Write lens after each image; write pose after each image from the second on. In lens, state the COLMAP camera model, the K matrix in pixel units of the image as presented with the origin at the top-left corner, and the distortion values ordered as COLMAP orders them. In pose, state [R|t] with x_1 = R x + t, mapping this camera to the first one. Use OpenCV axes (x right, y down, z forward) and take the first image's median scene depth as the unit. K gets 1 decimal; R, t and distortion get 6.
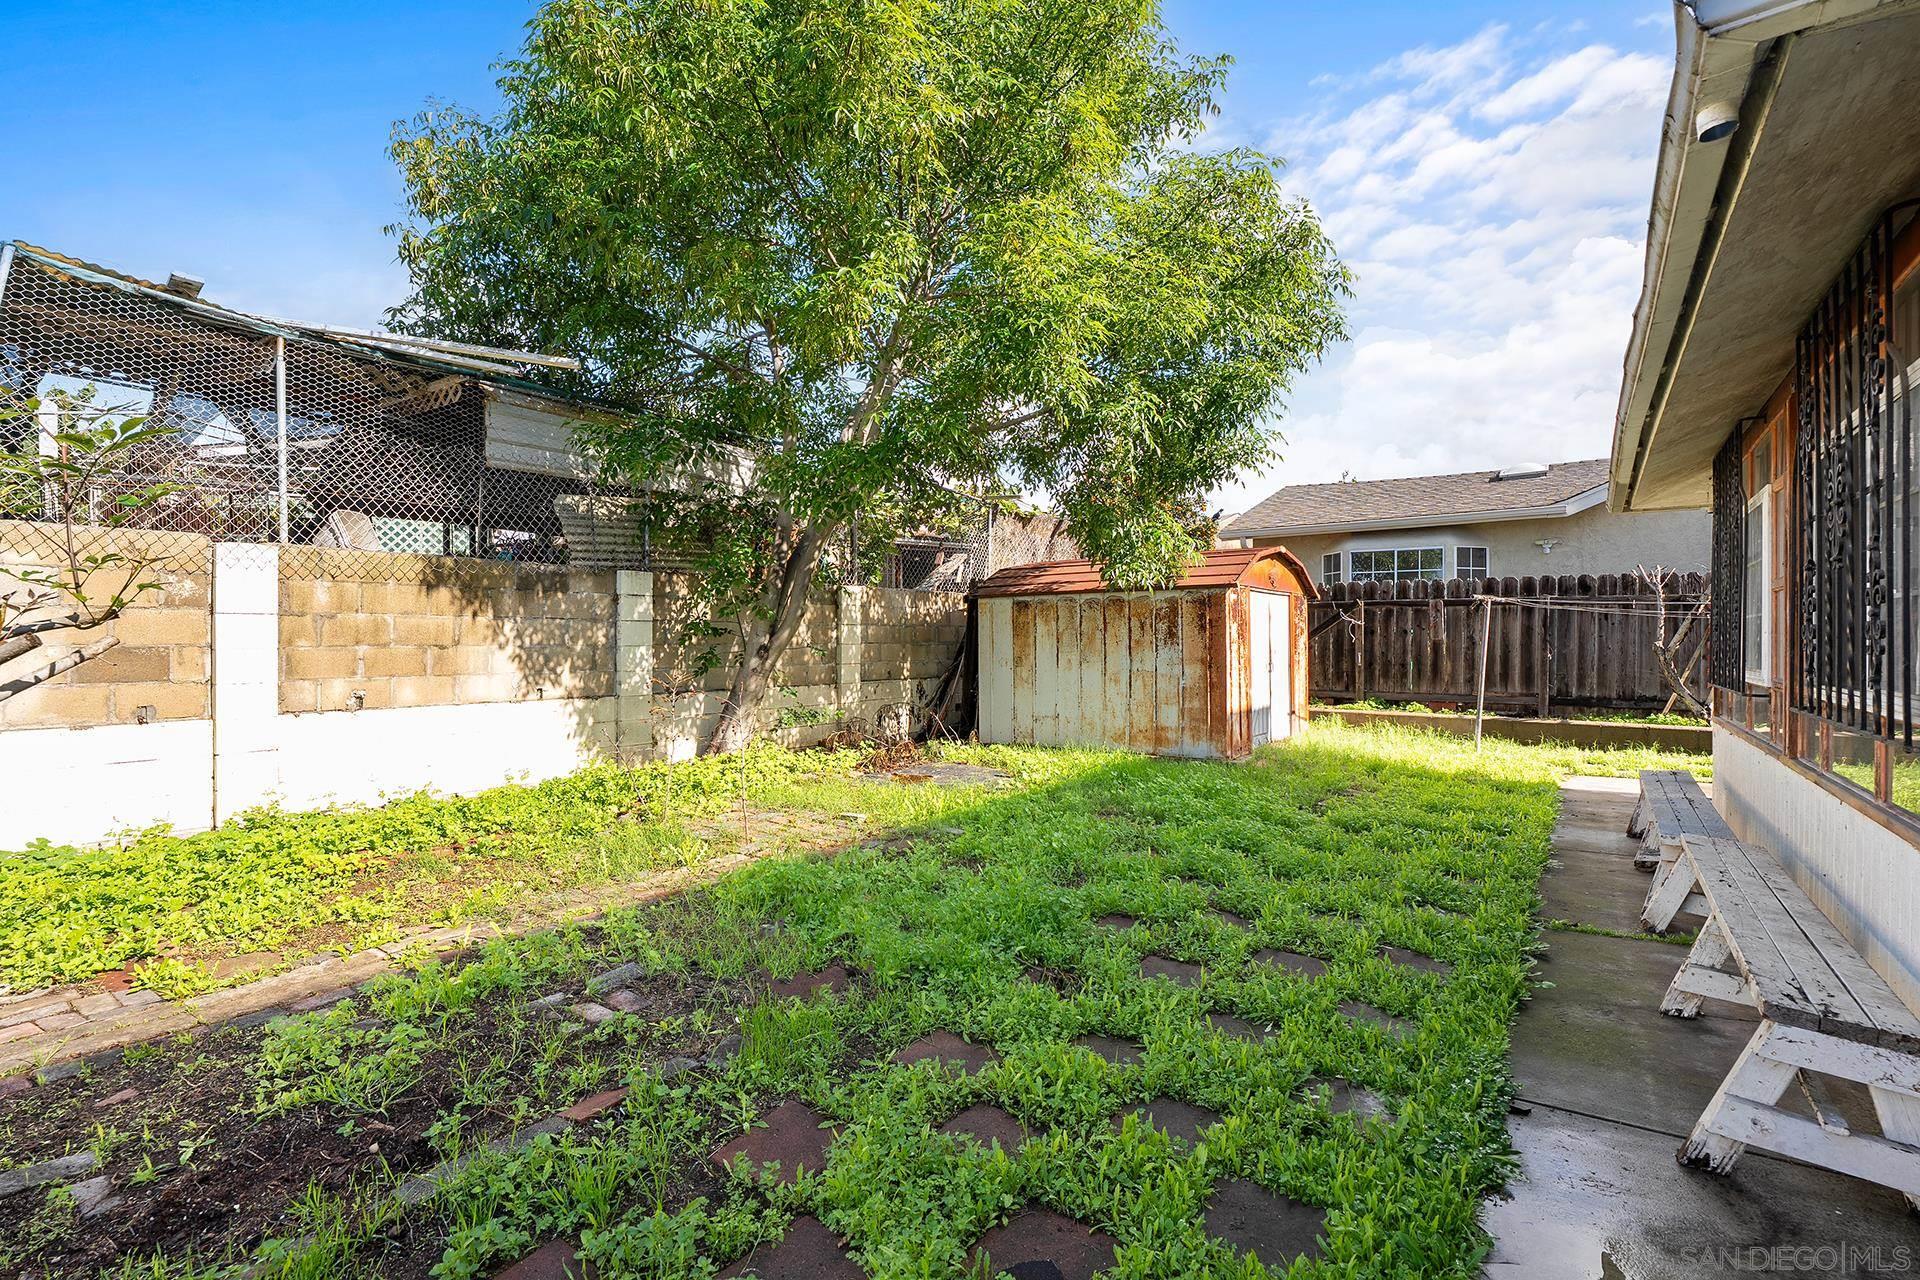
lens RADIAL K [[901.8, 0, 952.9], [0, 901.8, 637.0], [0, 0, 1]] dist [-0.052639, 0.026804]
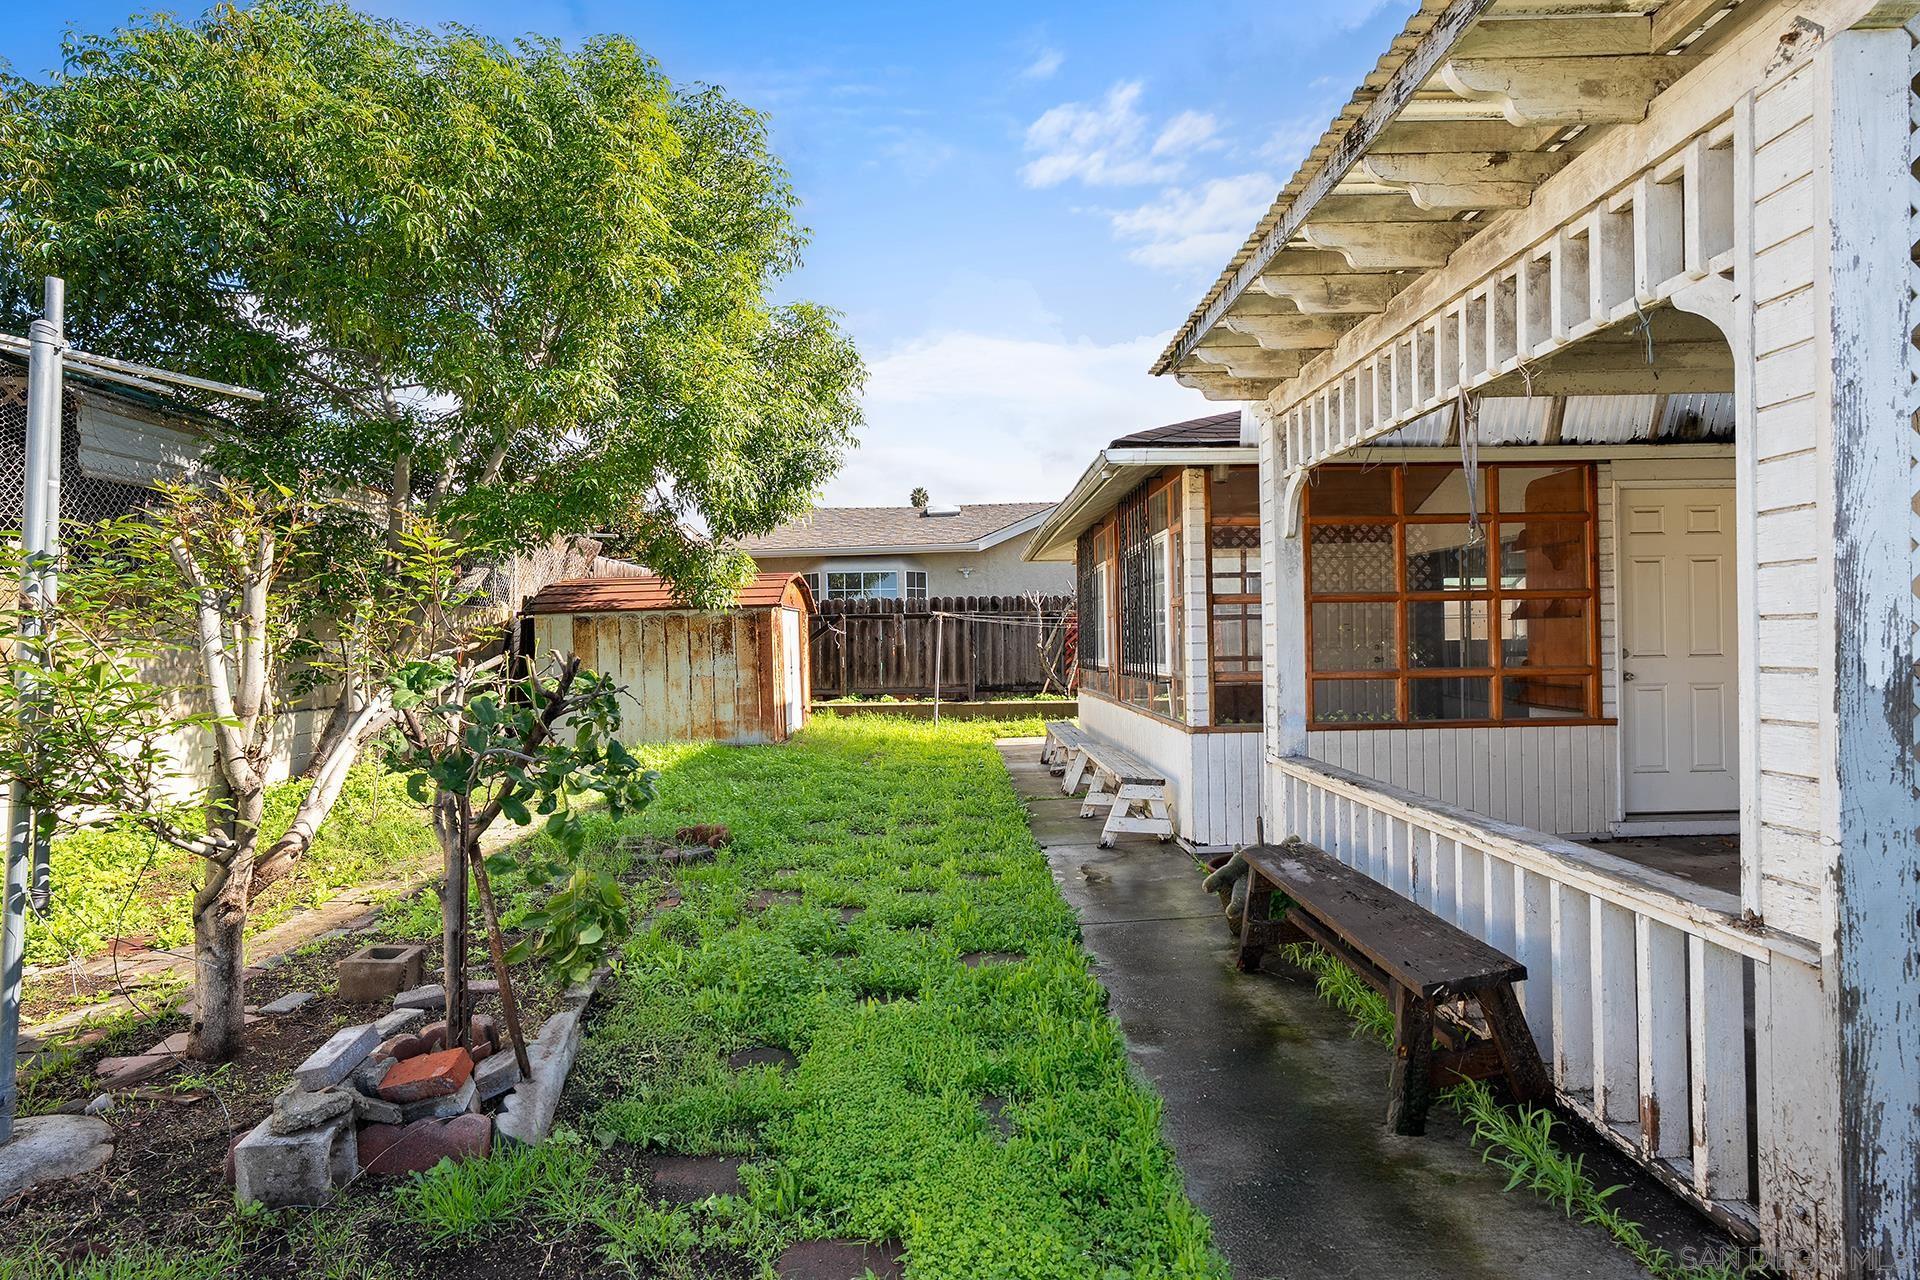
lens RADIAL K [[1028.1, 0, 960.0], [0, 1028.1, 640.0], [0, 0, 1]] dist [0.000068, 0.000213]
pose [[0.807117, -0.015302, 0.590193, -0.303848], [0.018700, 0.999825, 0.000350, -0.004098], [-0.590095, 0.010754, 0.807262, -0.287563]]
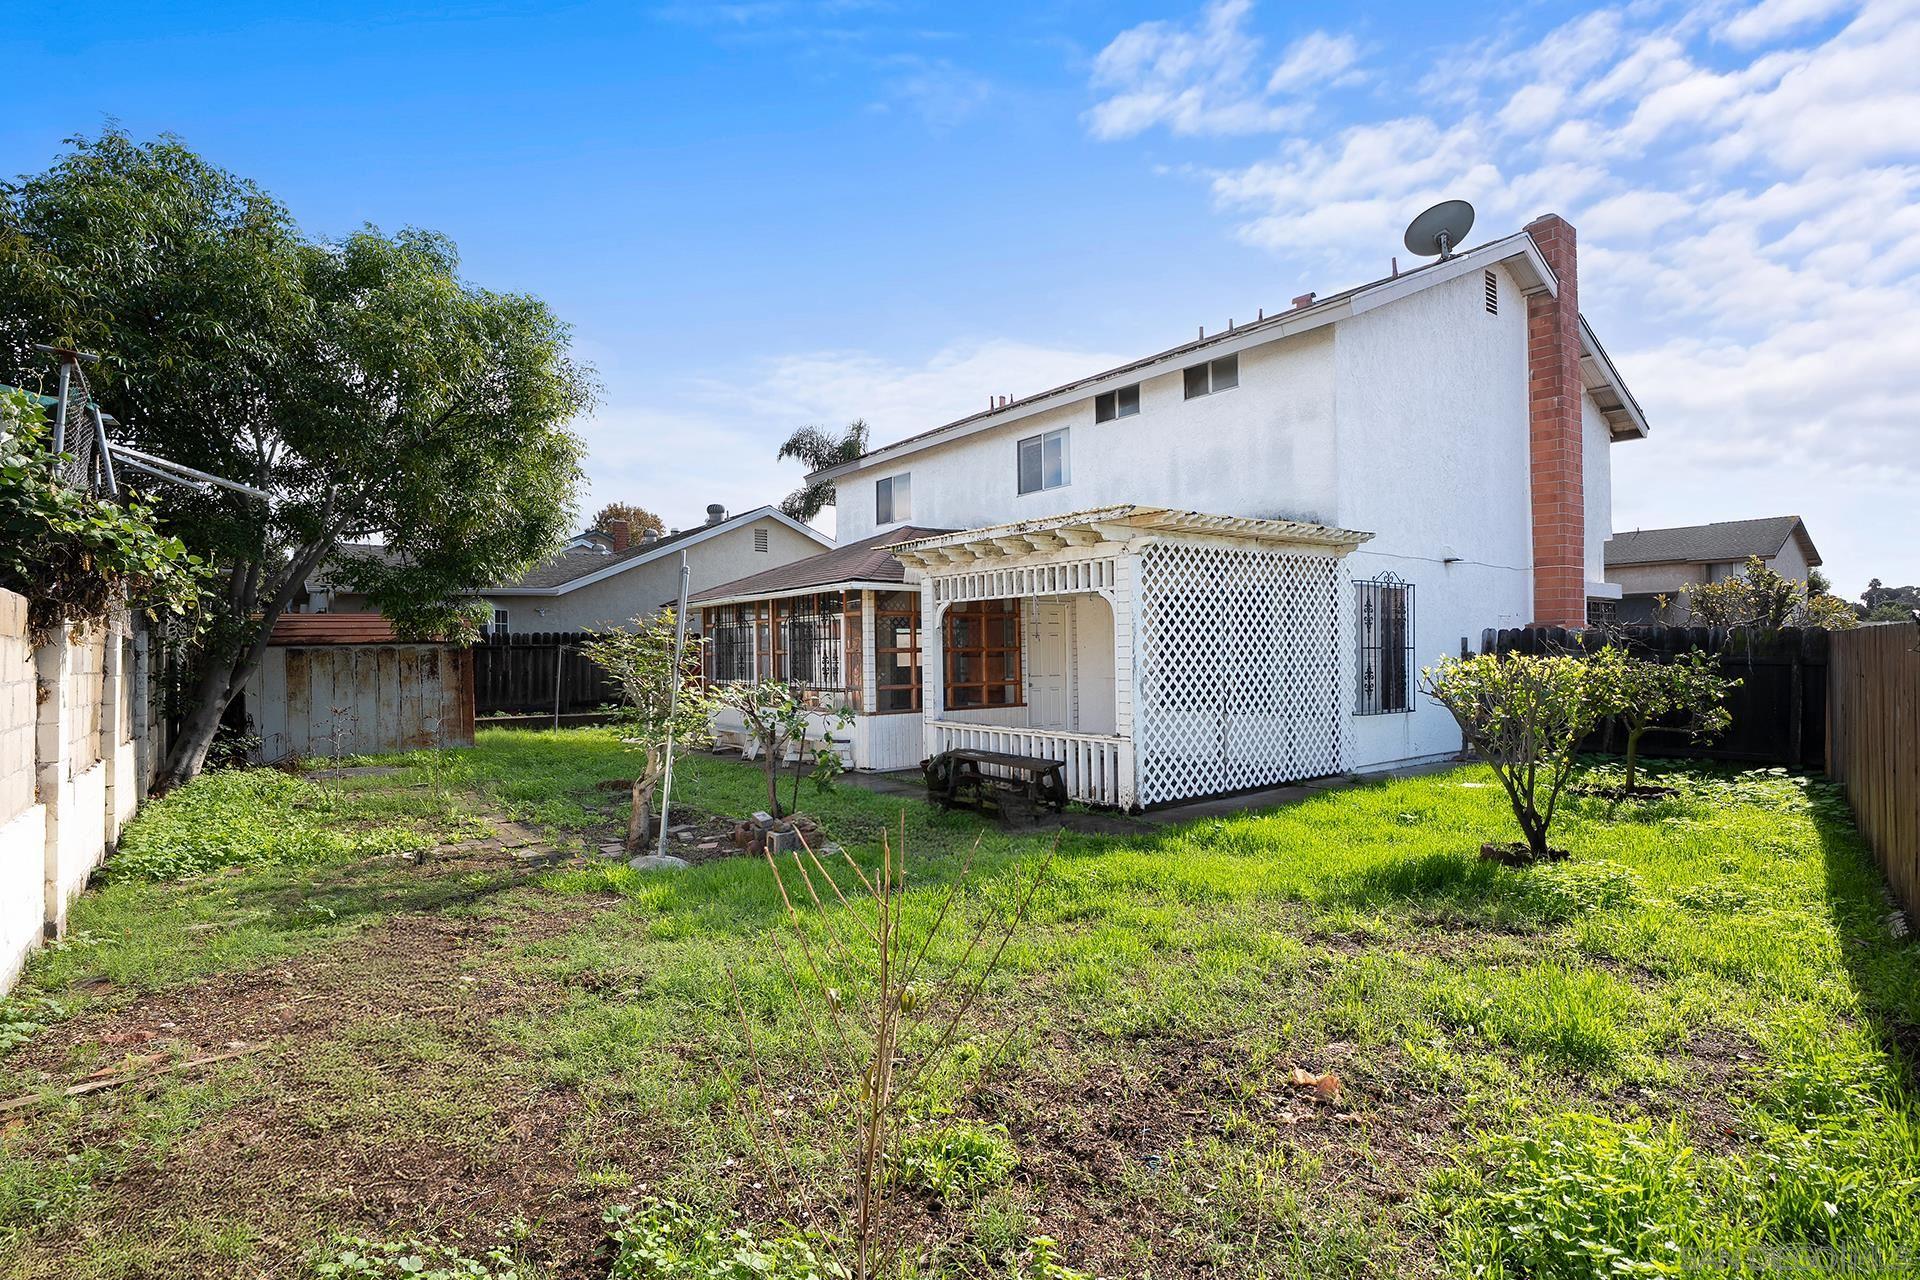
lens RADIAL K [[956.1, 0, 960.0], [0, 956.1, 640.0], [0, 0, 1]] dist [0.024342, 0.000215]
pose [[0.296986, 0.007782, 0.954850, -1.015060], [0.013243, 0.999837, -0.012268, -0.024787], [-0.954790, 0.016289, 0.296834, -0.339439]]
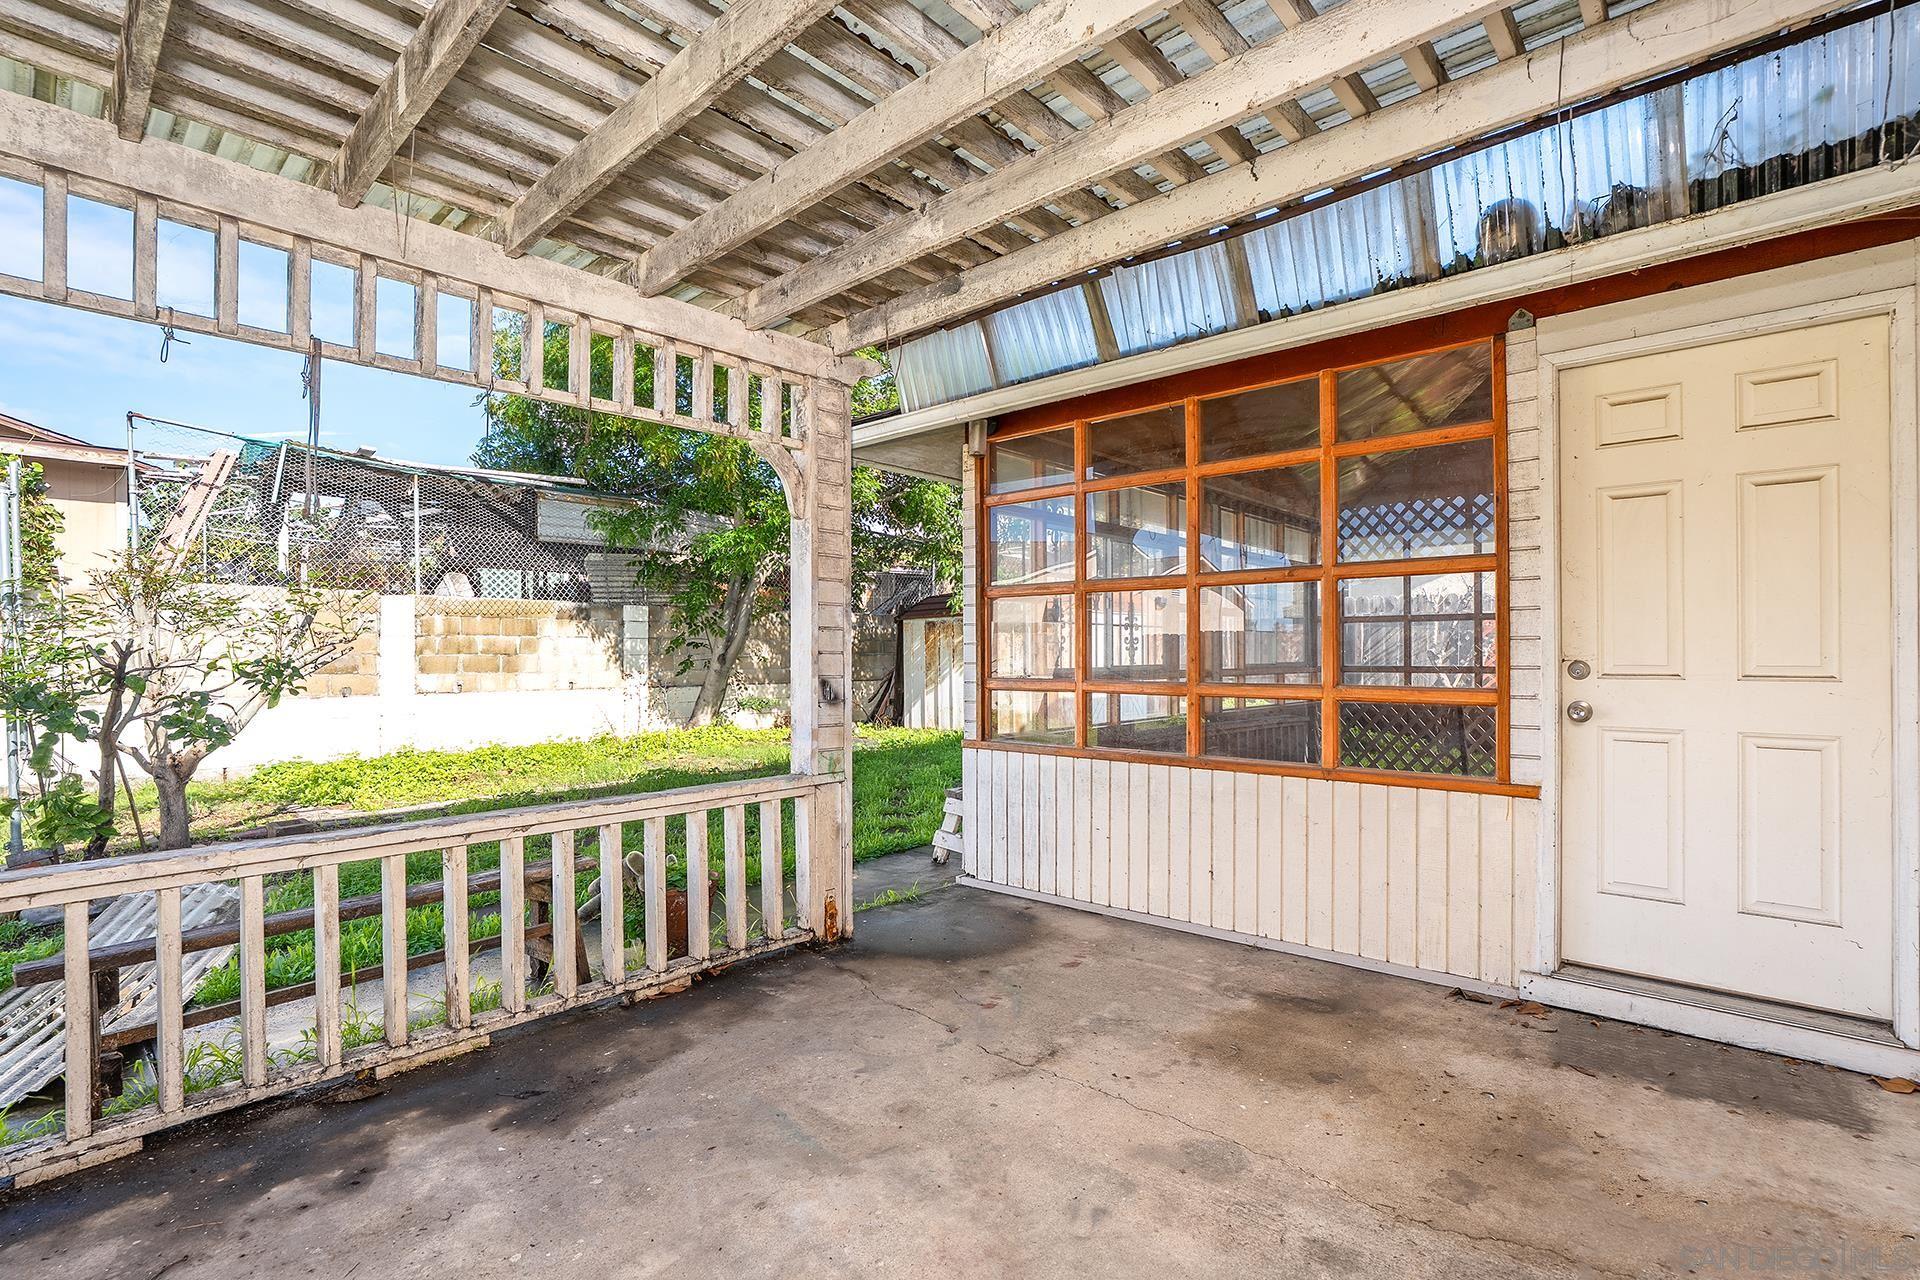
lens RADIAL K [[899.9, 0, 944.0], [0, 899.9, 644.8], [0, 0, 1]] dist [-0.043688, 0.020274]
pose [[0.992331, -0.005210, -0.123498, 0.273926], [0.004195, 0.999955, -0.008479, 0.006390], [0.123537, 0.007895, 0.992309, -0.341246]]
